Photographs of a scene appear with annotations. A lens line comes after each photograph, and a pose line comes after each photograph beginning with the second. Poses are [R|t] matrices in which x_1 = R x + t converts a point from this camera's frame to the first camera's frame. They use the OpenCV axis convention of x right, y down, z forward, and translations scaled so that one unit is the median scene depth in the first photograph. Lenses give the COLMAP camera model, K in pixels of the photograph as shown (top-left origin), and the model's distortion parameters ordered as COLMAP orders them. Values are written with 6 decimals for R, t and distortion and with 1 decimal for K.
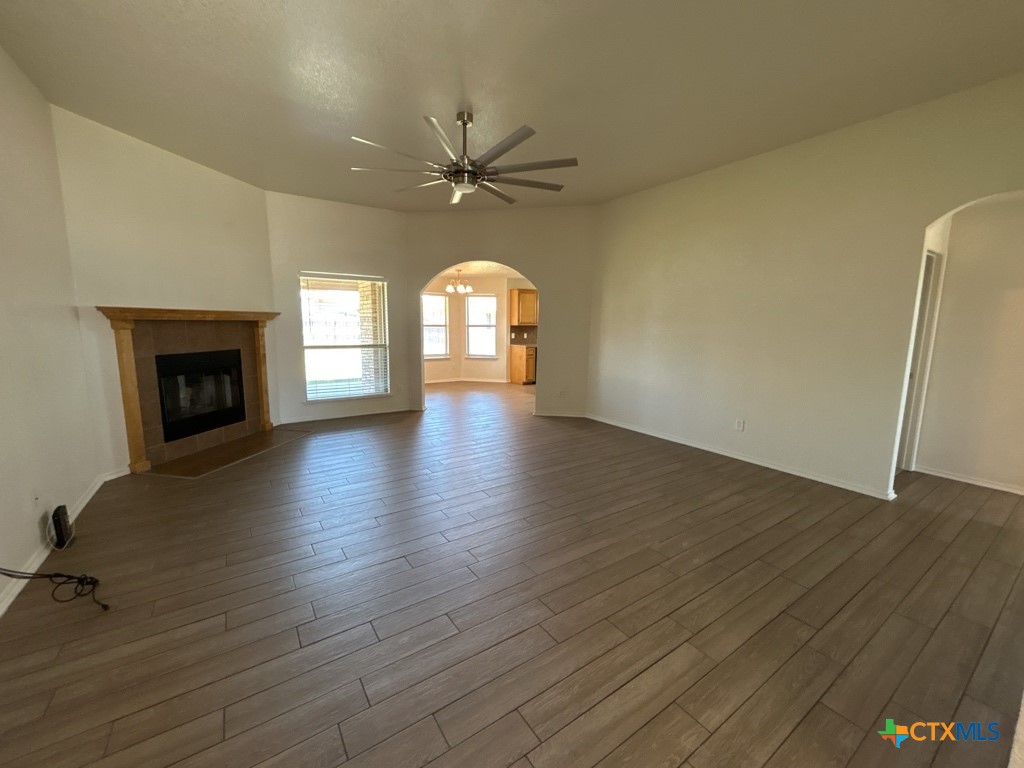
lens RADIAL K [[411.6, 0, 513.4], [0, 411.6, 383.7], [0, 0, 1]] dist [-0.000616, -0.000120]
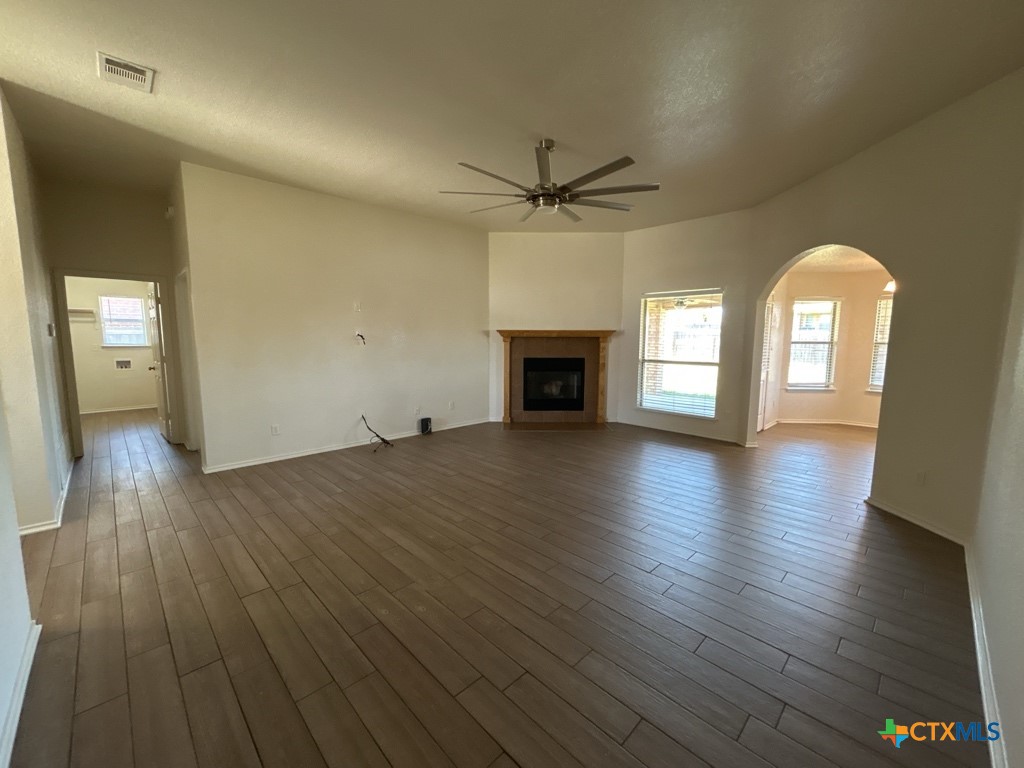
lens RADIAL K [[411.6, 0, 511.7], [0, 411.6, 384.6], [0, 0, 1]] dist [-0.000616, -0.000120]
pose [[0.187959, 0.105574, -0.976486, 0.515955], [-0.146779, 0.986061, 0.078356, -0.056058], [0.971147, 0.128600, 0.200836, 0.414839]]
